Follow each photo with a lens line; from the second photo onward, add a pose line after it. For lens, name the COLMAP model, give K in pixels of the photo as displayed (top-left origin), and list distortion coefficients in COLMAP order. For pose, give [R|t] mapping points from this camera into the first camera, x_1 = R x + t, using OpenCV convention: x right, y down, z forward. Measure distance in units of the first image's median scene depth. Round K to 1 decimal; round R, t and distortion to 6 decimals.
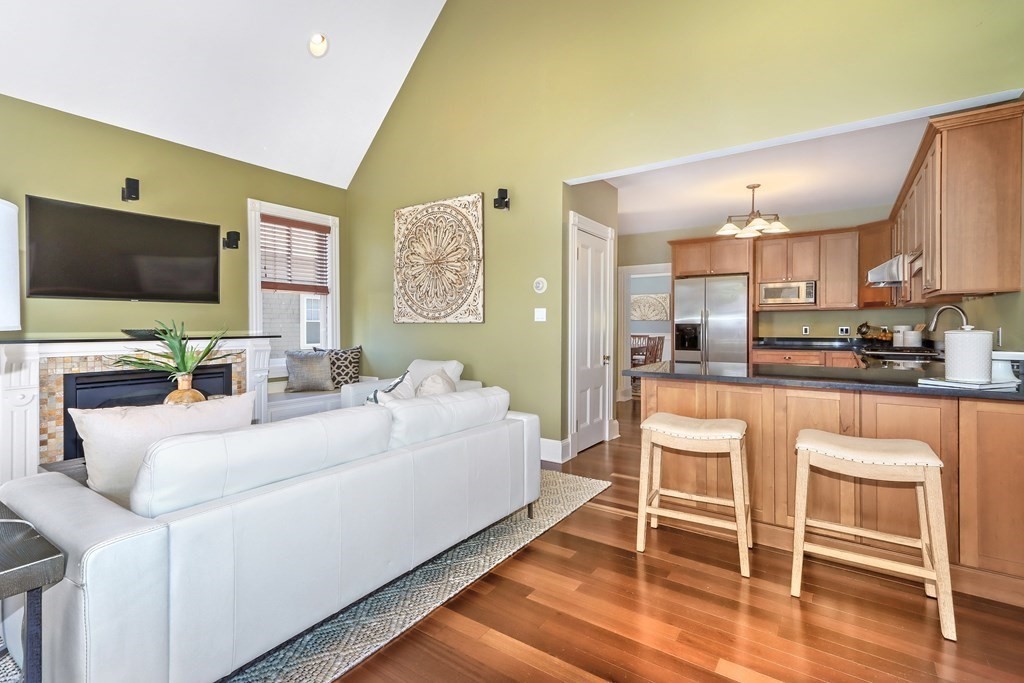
lens RADIAL K [[465.3, 0, 510.3], [0, 465.3, 331.1], [0, 0, 1]] dist [0.003319, 0.000941]
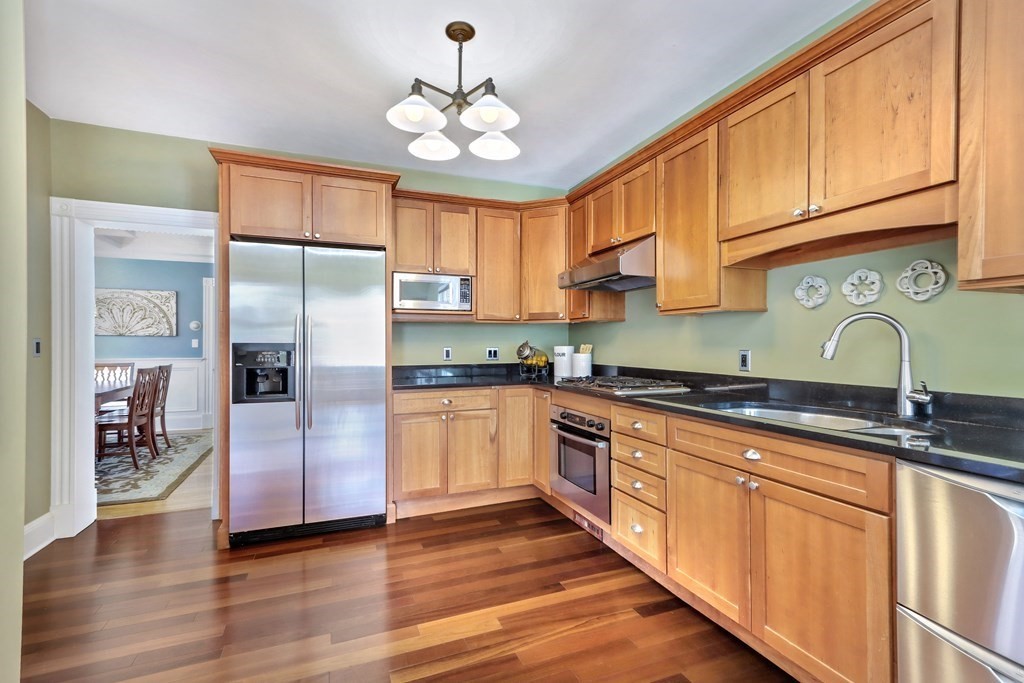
lens RADIAL K [[465.3, 0, 510.1], [0, 465.3, 344.7], [0, 0, 1]] dist [0.003319, 0.000941]
pose [[0.547750, -0.000169, 0.836642, 0.143823], [0.008086, 0.999954, -0.005092, -0.010158], [-0.836603, 0.009554, 0.547726, 0.591327]]
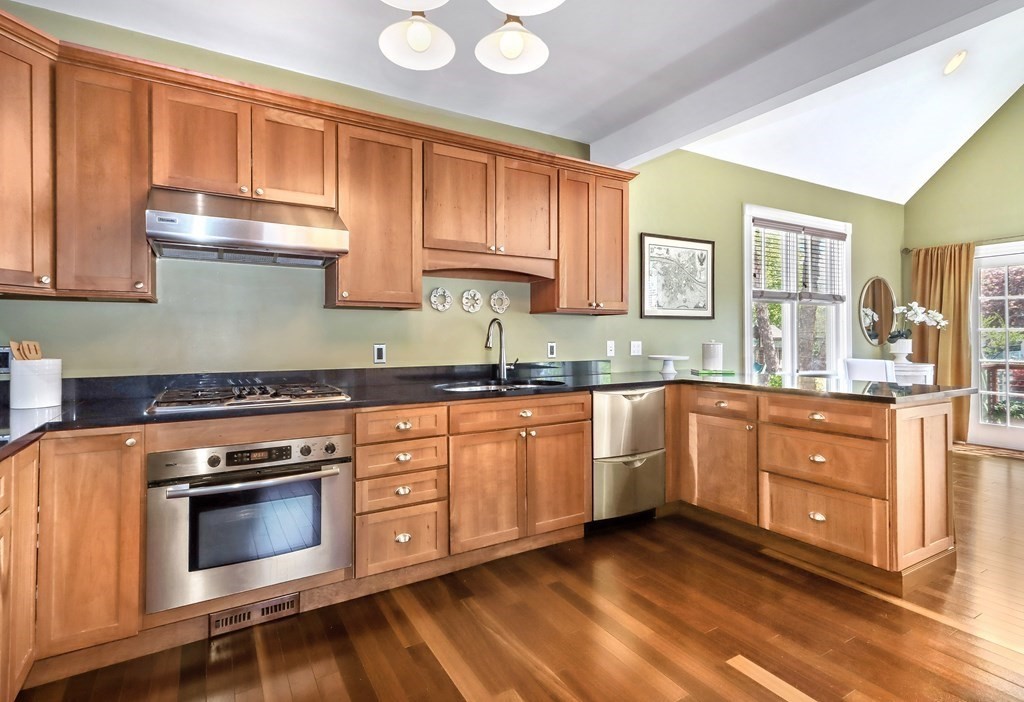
lens RADIAL K [[490.6, 0, 494.0], [0, 490.6, 329.5], [0, 0, 1]] dist [0.003051, 0.000348]
pose [[-0.905993, 0.013155, 0.423088, 0.423002], [0.009386, 0.999896, -0.010990, -0.015780], [-0.423188, -0.005985, -0.906022, 1.354076]]
